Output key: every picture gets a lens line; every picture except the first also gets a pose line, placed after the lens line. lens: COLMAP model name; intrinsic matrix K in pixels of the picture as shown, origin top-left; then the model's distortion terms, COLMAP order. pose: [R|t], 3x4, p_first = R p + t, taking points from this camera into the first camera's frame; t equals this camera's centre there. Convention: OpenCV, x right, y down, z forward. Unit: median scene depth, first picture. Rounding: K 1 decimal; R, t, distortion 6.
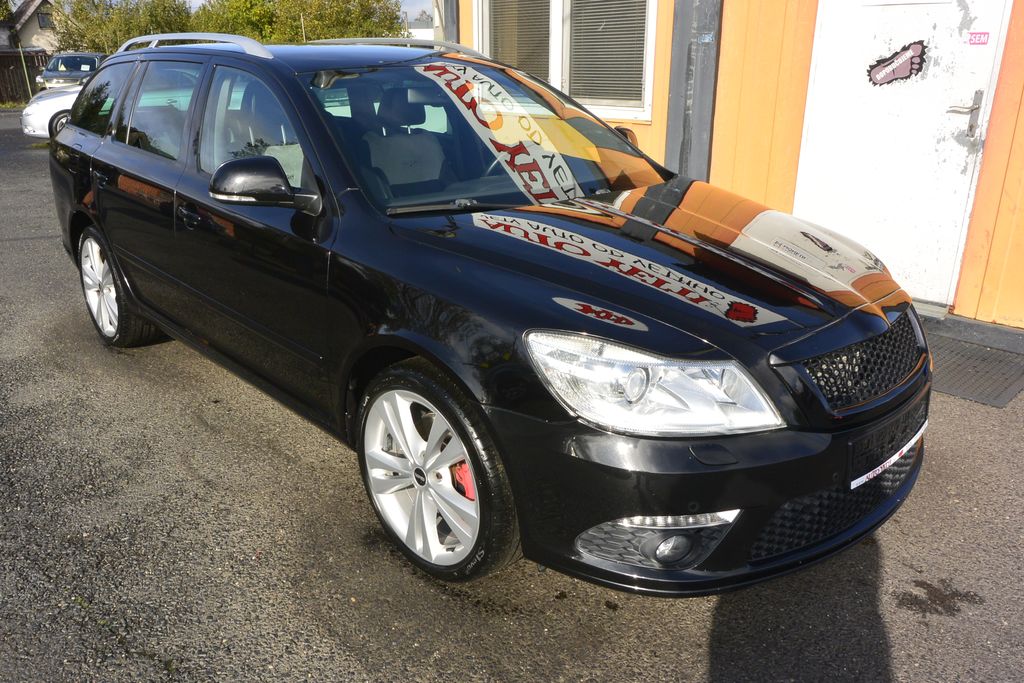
lens RADIAL K [[784.2, 0, 512.0], [0, 784.2, 341.5], [0, 0, 1]] dist [-0.009693, 0.001176]
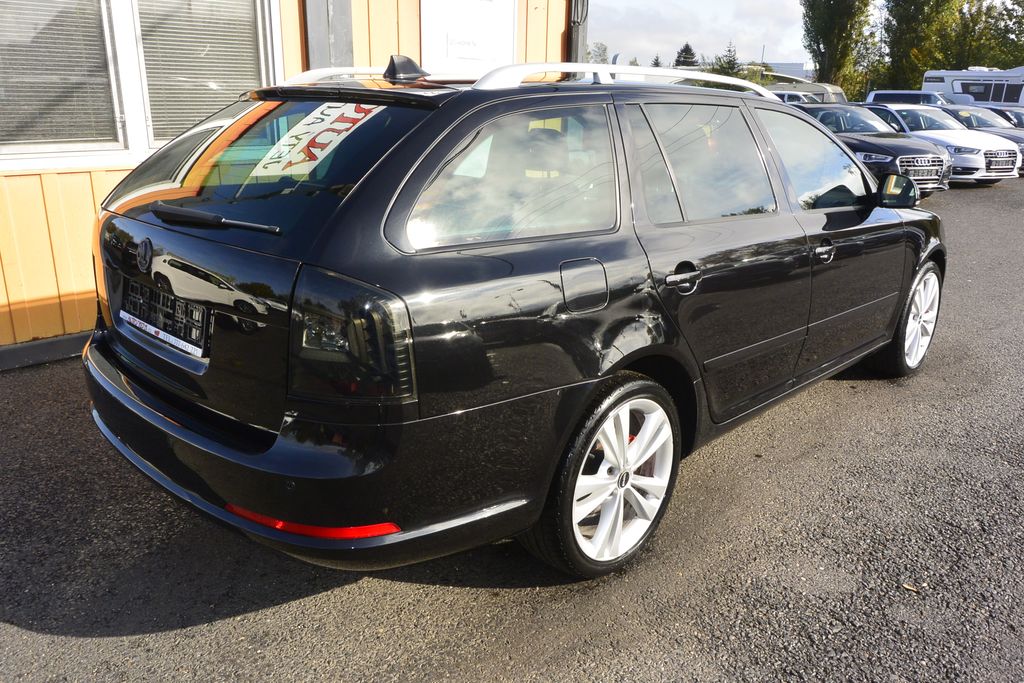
lens RADIAL K [[784.2, 0, 512.0], [0, 784.2, 341.5], [0, 0, 1]] dist [-0.009693, 0.001176]
pose [[-0.028332, -0.305086, 0.951903, -1.251233], [0.315720, 0.900807, 0.298107, -0.437535], [-0.948429, 0.308981, 0.070800, 1.177218]]
